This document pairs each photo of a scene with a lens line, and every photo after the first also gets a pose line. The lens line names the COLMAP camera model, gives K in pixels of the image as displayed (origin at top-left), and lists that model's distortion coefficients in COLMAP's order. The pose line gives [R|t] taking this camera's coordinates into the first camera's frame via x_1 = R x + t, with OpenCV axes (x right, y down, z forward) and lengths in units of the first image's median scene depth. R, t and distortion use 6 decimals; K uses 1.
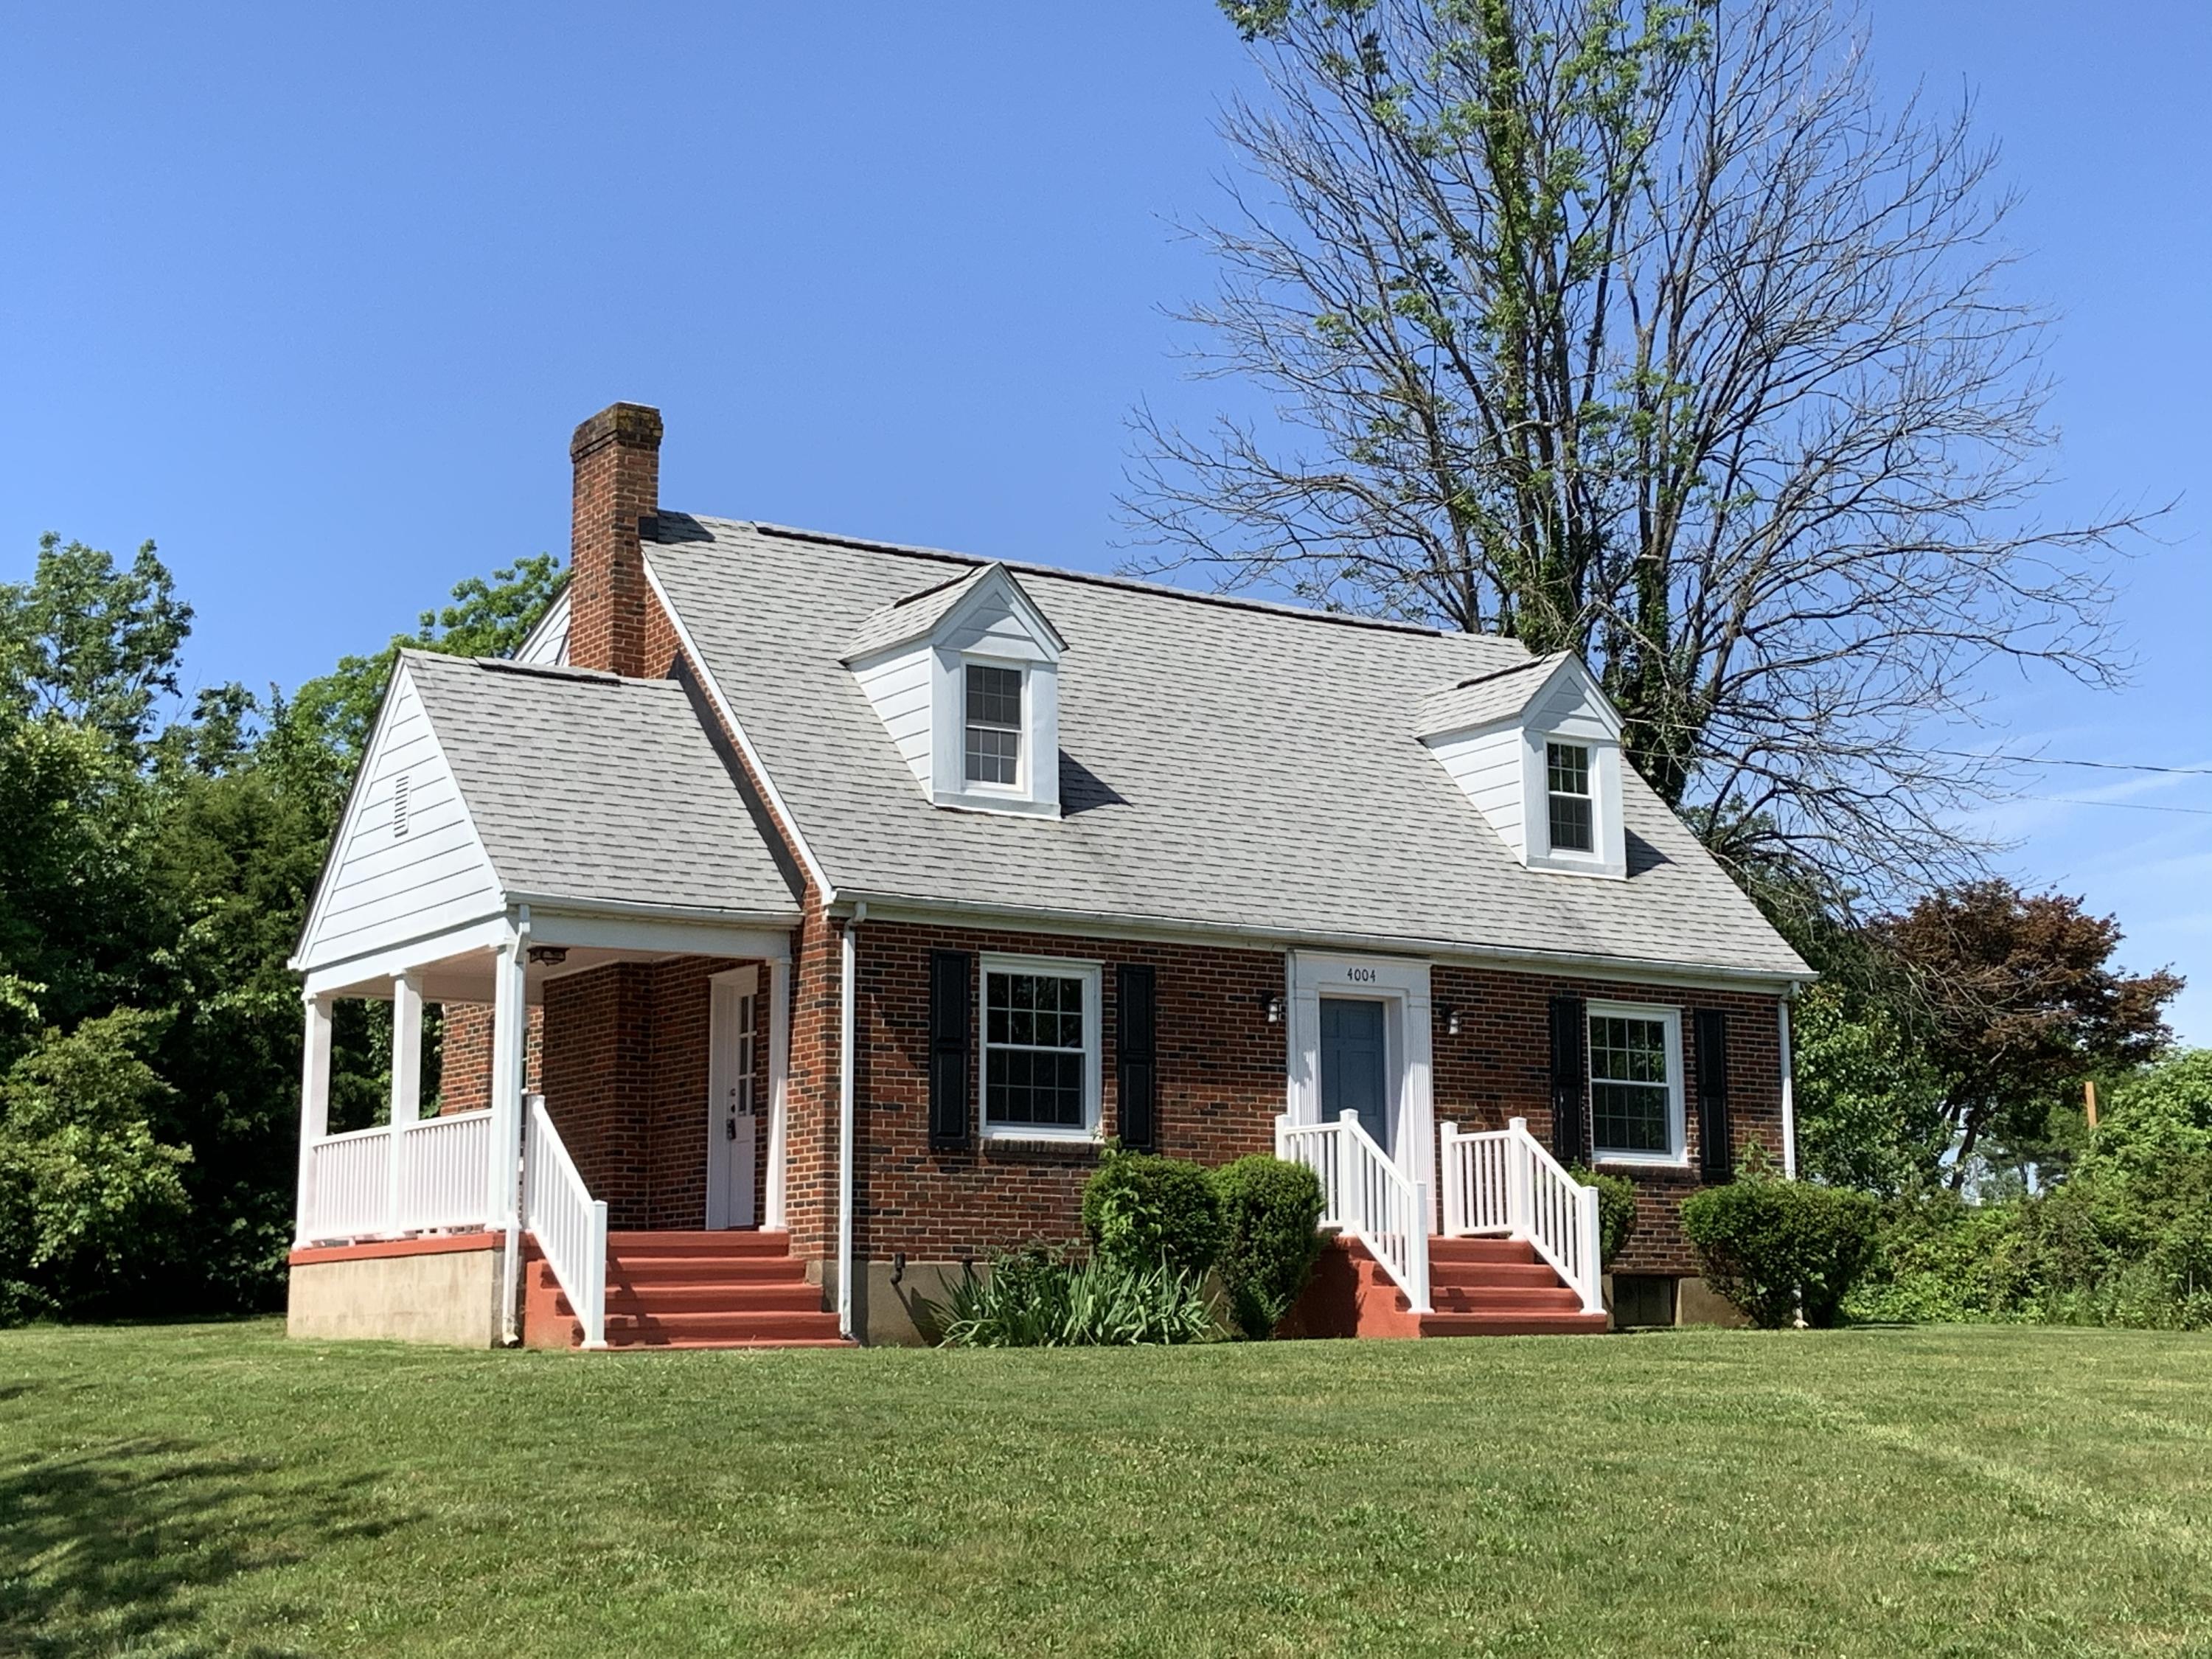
lens RADIAL K [[3188.7, 0, 1106.0], [0, 3188.7, 829.5], [0, 0, 1]] dist [0.096733, 0.015305]
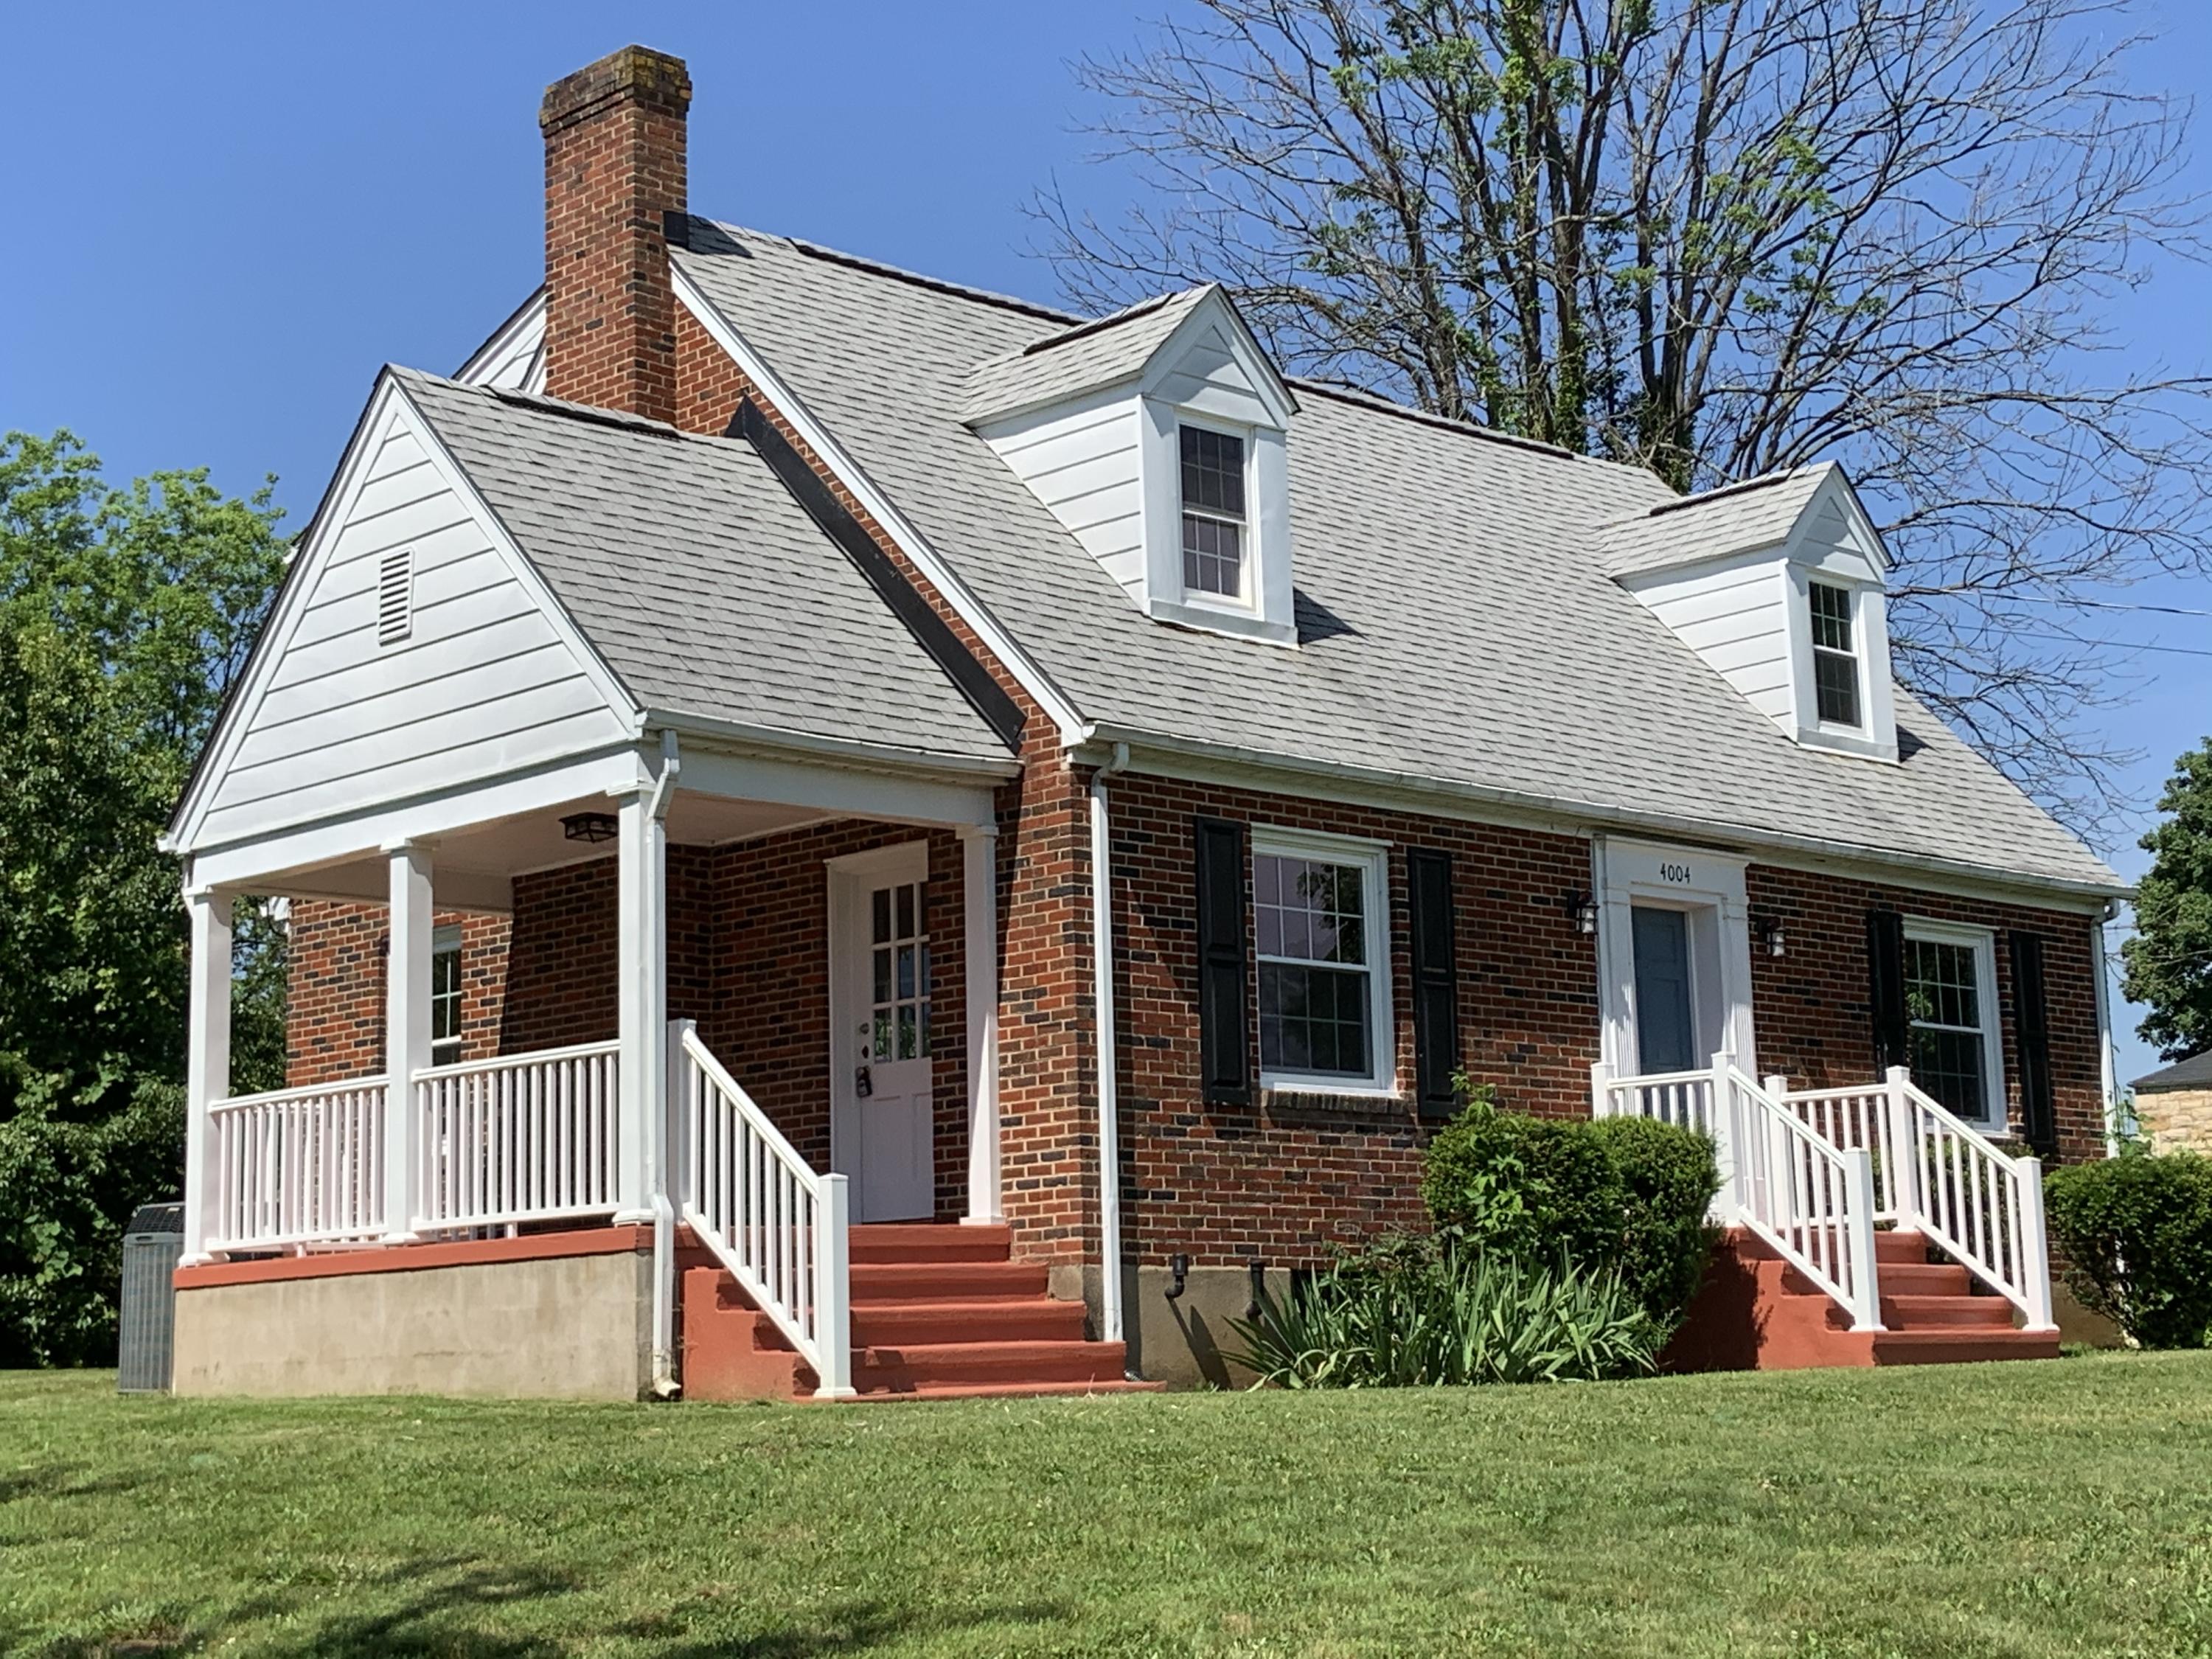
lens RADIAL K [[3471.1, 0, 1106.0], [0, 3471.1, 829.5], [0, 0, 1]] dist [0.111597, -0.045611]
pose [[0.981948, 0.010160, 0.188880, -0.206319], [-0.009737, 0.999948, -0.003165, 0.040882], [-0.188903, 0.001269, 0.981995, 0.251245]]
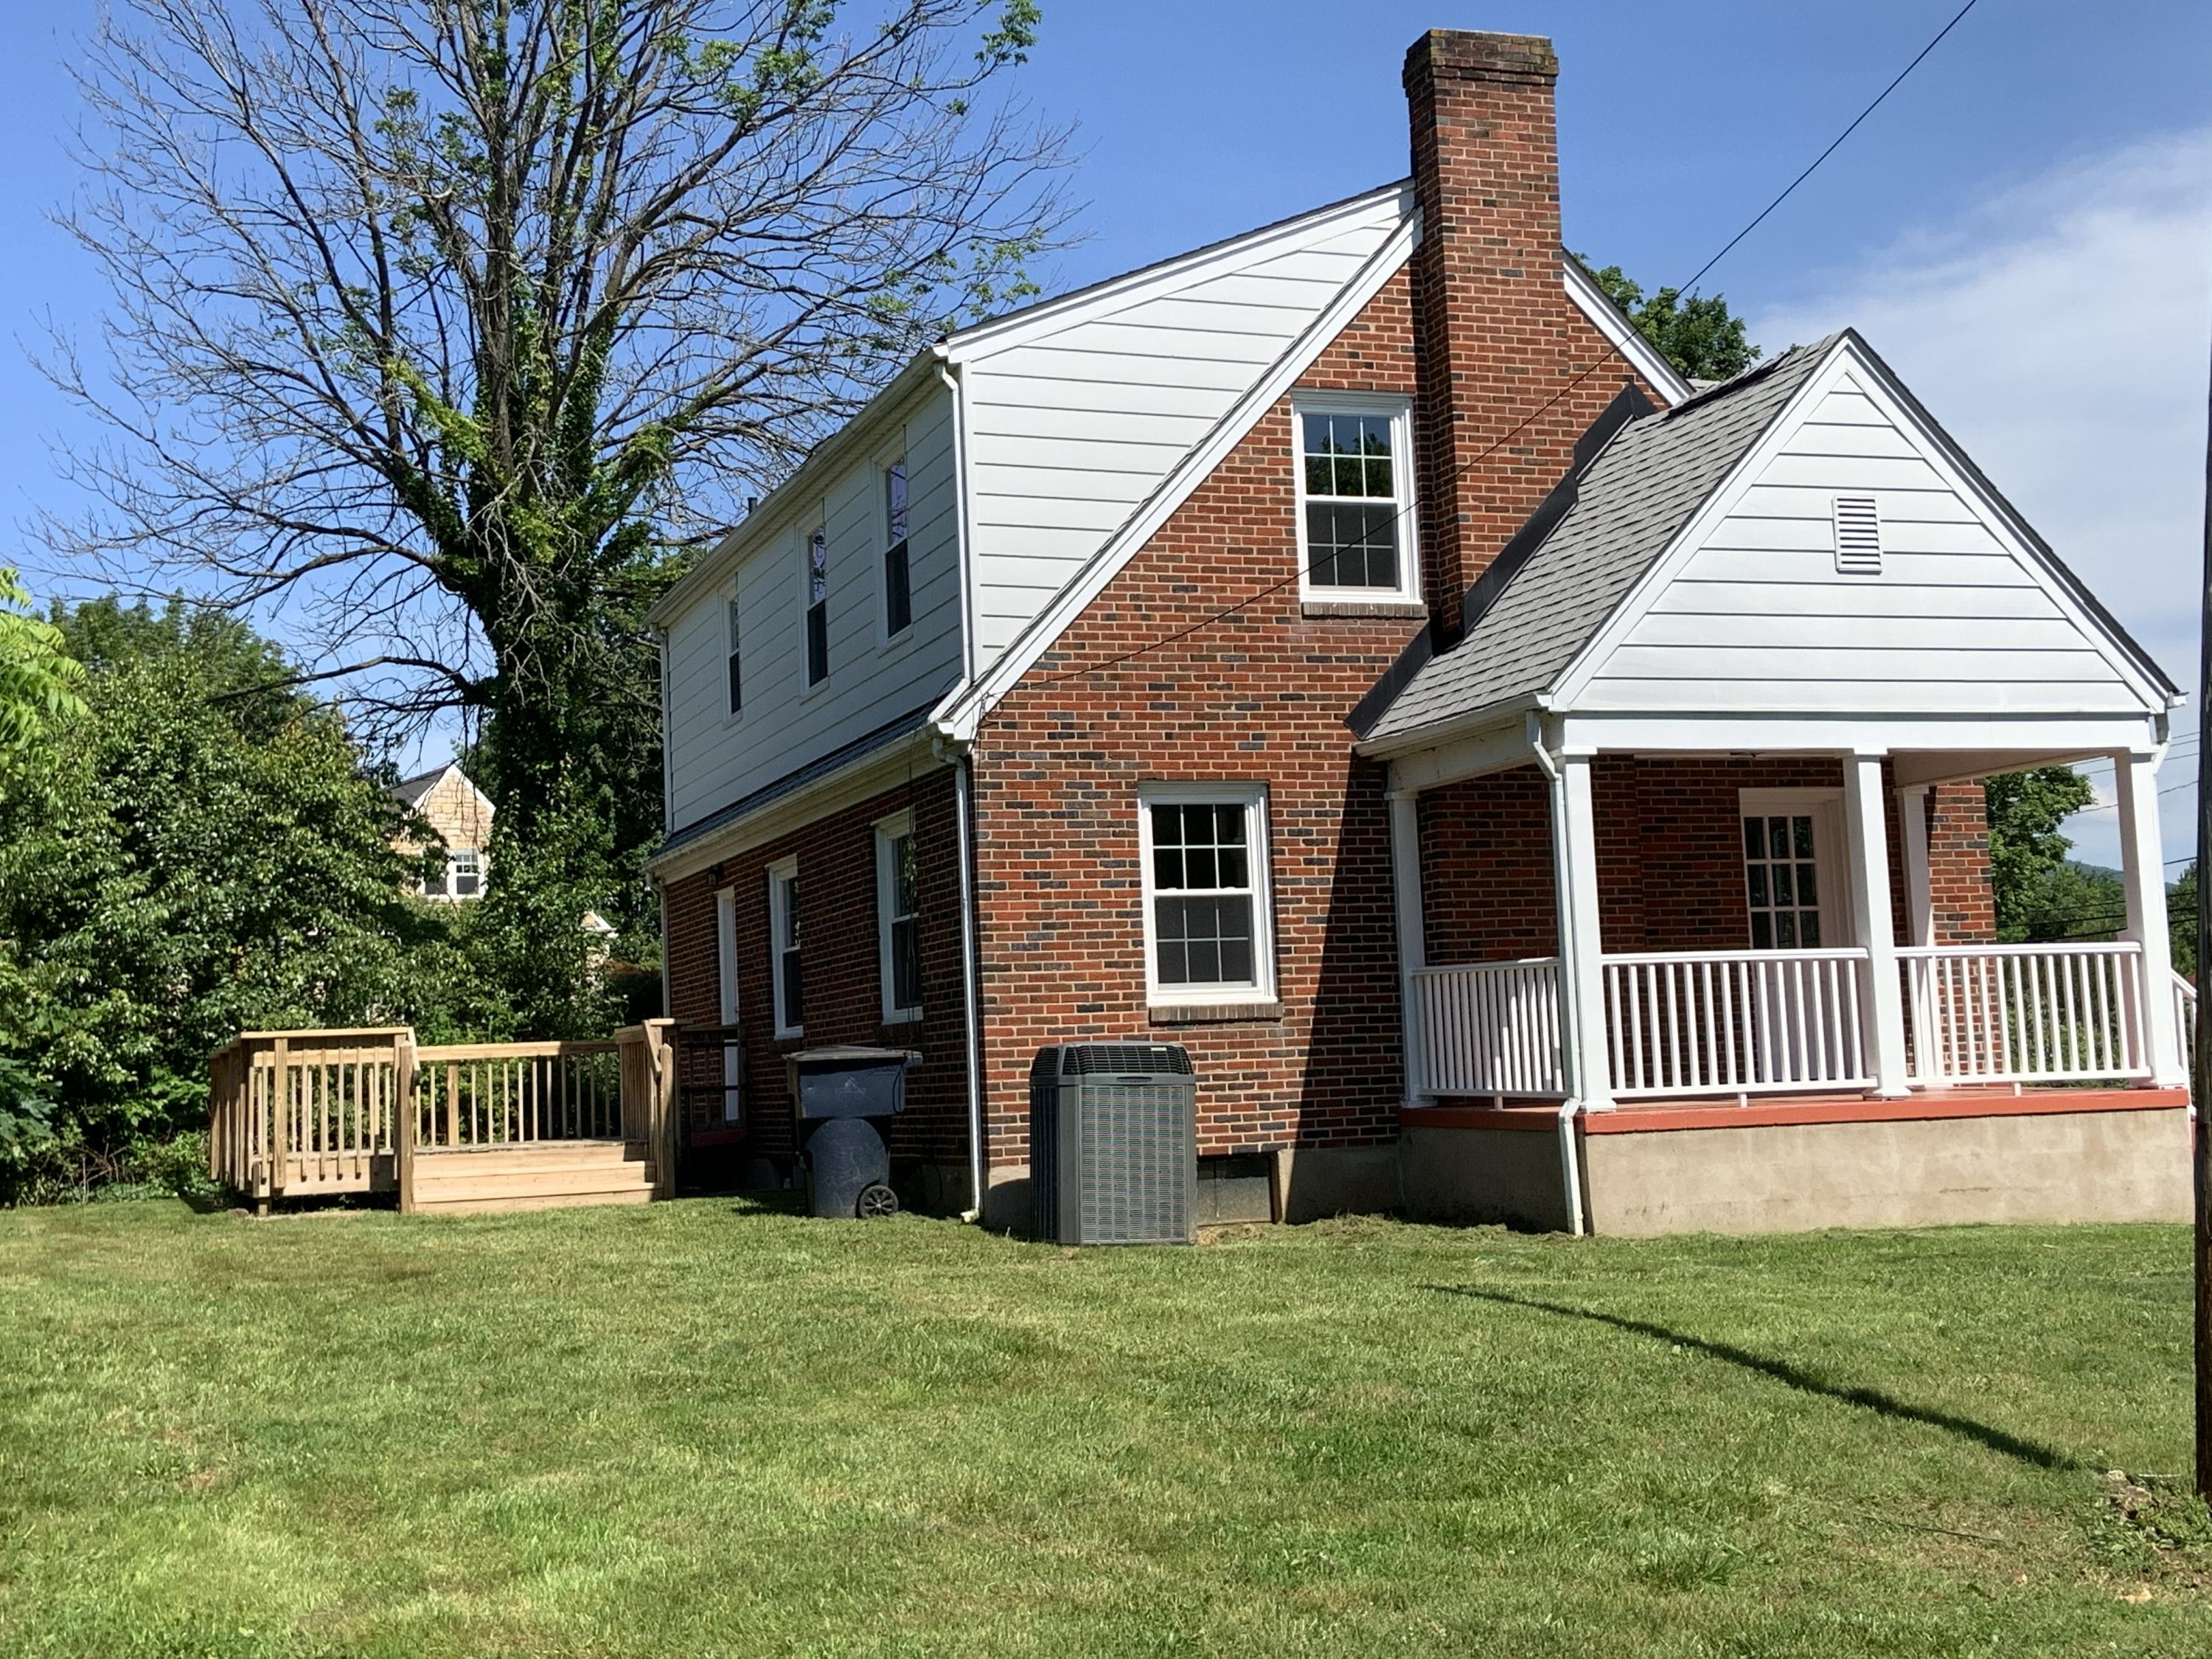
lens RADIAL K [[2716.0, 0, 1106.0], [0, 2716.0, 829.5], [0, 0, 1]] dist [0.136246, -0.002655]
pose [[0.238294, 0.085189, 0.967450, -0.872991], [-0.117559, 0.991351, -0.058338, 0.119292], [-0.964052, -0.099830, 0.246248, 0.980644]]
